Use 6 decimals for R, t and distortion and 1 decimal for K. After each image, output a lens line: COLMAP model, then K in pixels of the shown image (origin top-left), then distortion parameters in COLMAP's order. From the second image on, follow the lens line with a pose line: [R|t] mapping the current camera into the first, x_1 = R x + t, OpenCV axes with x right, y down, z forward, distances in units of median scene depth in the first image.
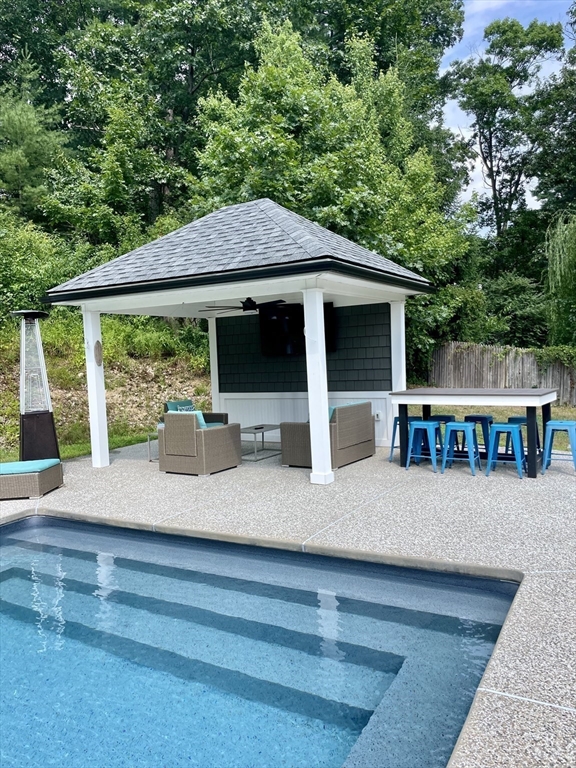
lens RADIAL K [[573.7, 0, 288.0], [0, 573.7, 384.0], [0, 0, 1]] dist [0.022773, 0.003409]
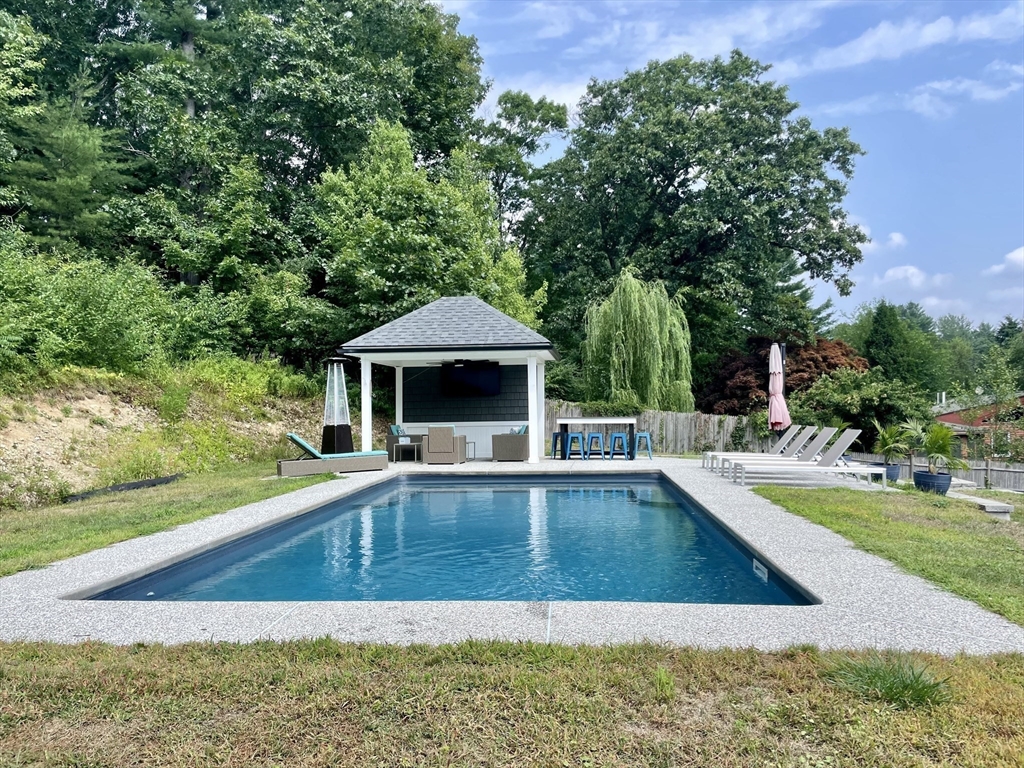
lens RADIAL K [[735.3, 0, 512.7], [0, 735.3, 413.1], [0, 0, 1]] dist [0.058456, 0.000701]
pose [[0.914773, 0.028452, 0.402965, -0.435926], [-0.004905, 0.998225, -0.059346, 0.069950], [-0.403938, 0.052312, 0.913289, -0.515434]]
